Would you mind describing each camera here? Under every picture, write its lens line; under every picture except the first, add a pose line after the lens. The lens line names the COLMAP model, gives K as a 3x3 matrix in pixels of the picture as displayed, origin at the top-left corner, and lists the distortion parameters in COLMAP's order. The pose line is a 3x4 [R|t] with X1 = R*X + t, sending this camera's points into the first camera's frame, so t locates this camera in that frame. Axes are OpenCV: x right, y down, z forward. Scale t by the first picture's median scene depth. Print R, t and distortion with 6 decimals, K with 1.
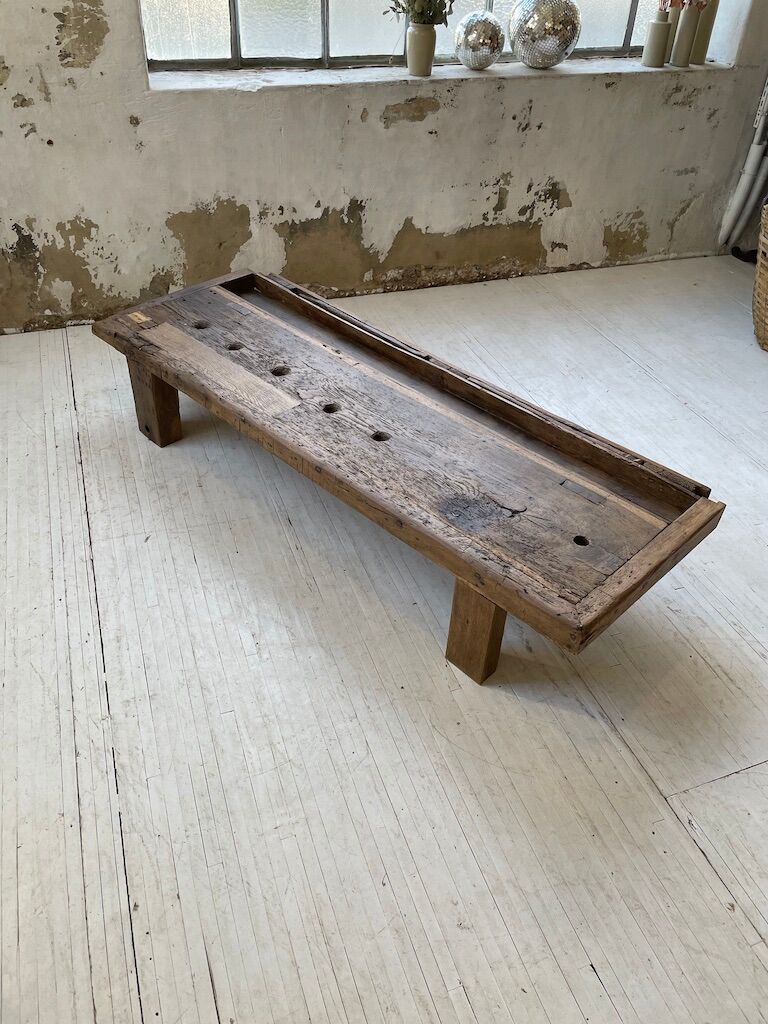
lens RADIAL K [[787.1, 0, 384.0], [0, 787.1, 501.5], [0, 0, 1]] dist [0.077081, -0.111157]
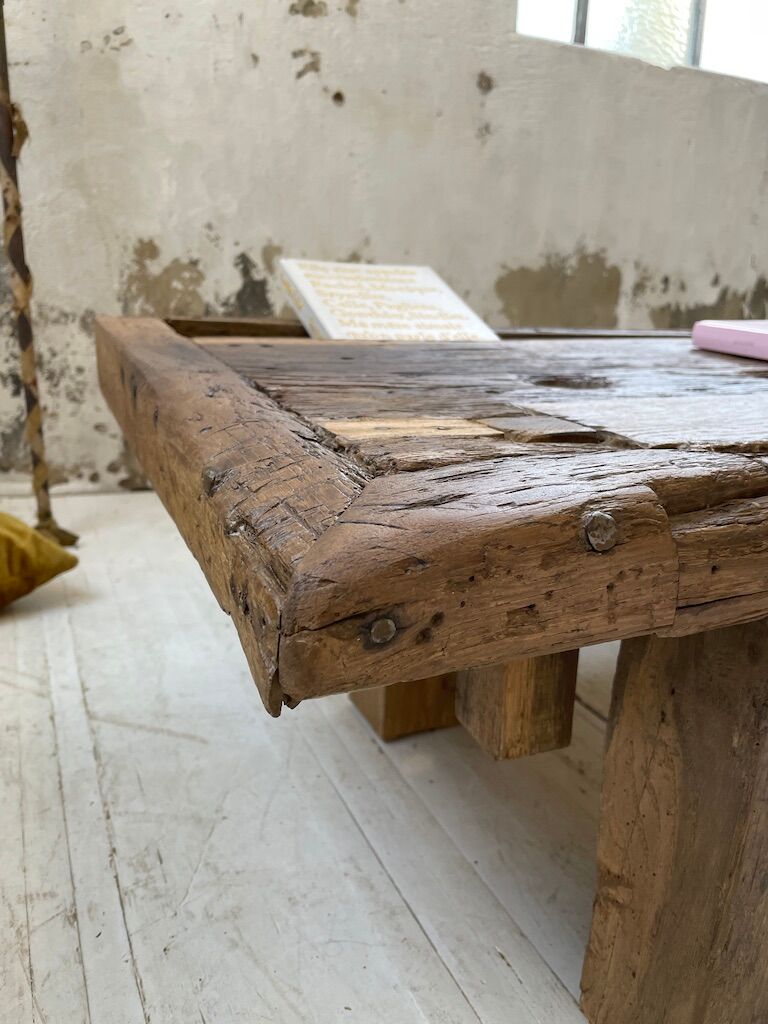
lens RADIAL K [[787.1, 0, 387.3], [0, 787.1, 502.4], [0, 0, 1]] dist [0.077081, -0.111157]
pose [[0.996093, -0.022251, 0.085460, -0.382591], [0.052549, 0.927098, -0.371117, -0.021186], [-0.070972, 0.374158, 0.924645, 0.550069]]
